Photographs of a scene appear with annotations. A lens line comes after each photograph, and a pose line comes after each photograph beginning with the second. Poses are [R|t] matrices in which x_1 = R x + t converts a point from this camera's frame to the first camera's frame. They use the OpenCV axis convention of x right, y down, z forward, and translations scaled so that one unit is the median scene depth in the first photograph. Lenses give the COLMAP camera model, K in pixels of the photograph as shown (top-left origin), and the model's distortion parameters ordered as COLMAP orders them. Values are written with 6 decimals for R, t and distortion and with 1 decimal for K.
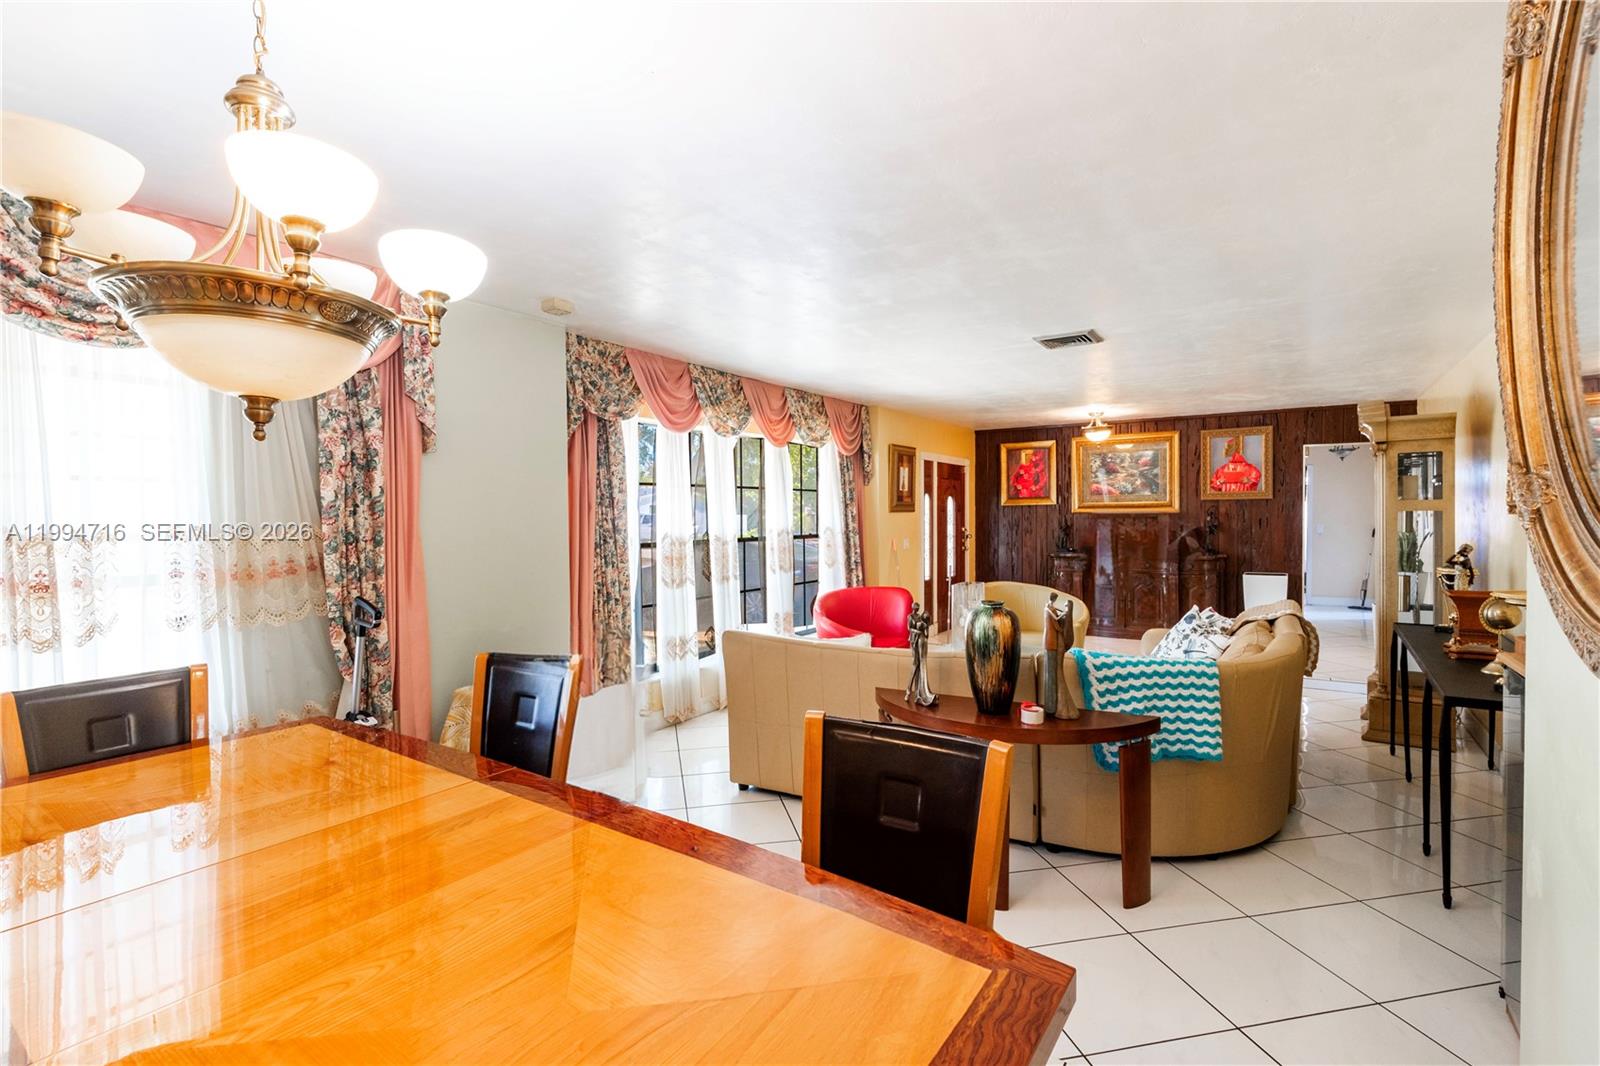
lens RADIAL K [[726.9, 0, 800.0], [0, 726.9, 533.0], [0, 0, 1]] dist [-0.002263, 0.000568]
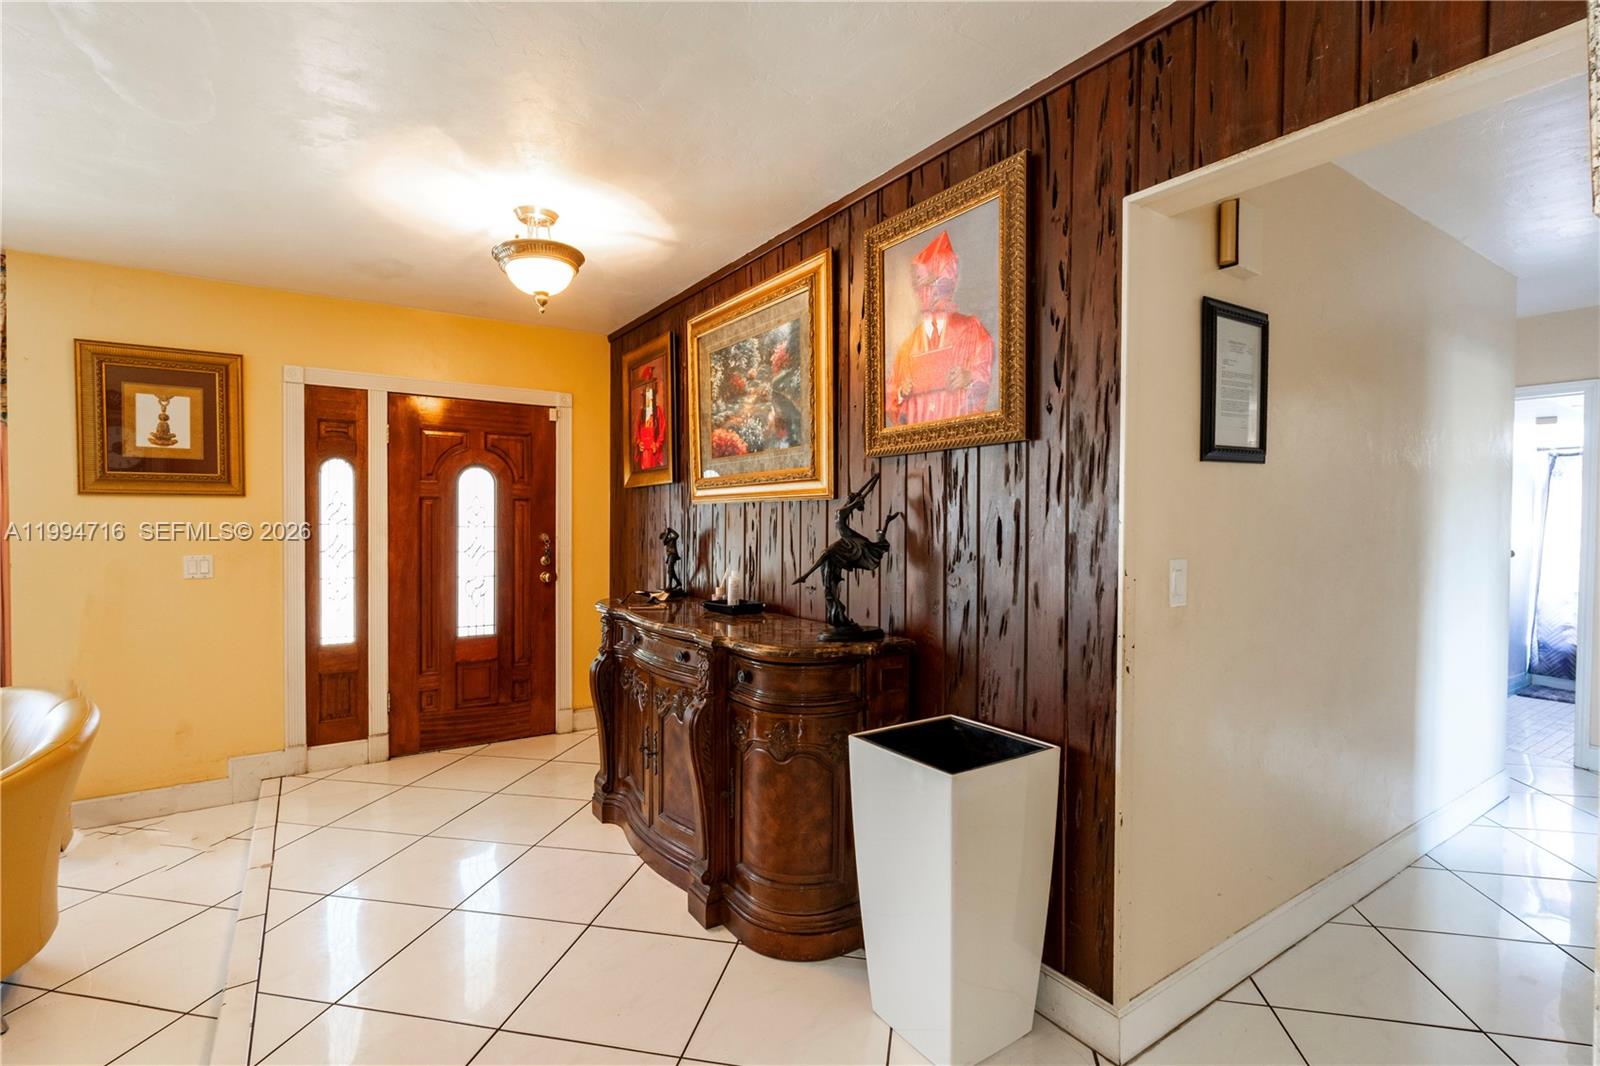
lens RADIAL K [[726.9, 0, 800.0], [0, 726.9, 533.0], [0, 0, 1]] dist [-0.002263, 0.000568]
pose [[0.924795, 0.018361, -0.380021, 0.624883], [-0.019371, 0.999812, 0.001166, -0.012632], [0.379971, 0.006283, 0.924977, 0.681333]]
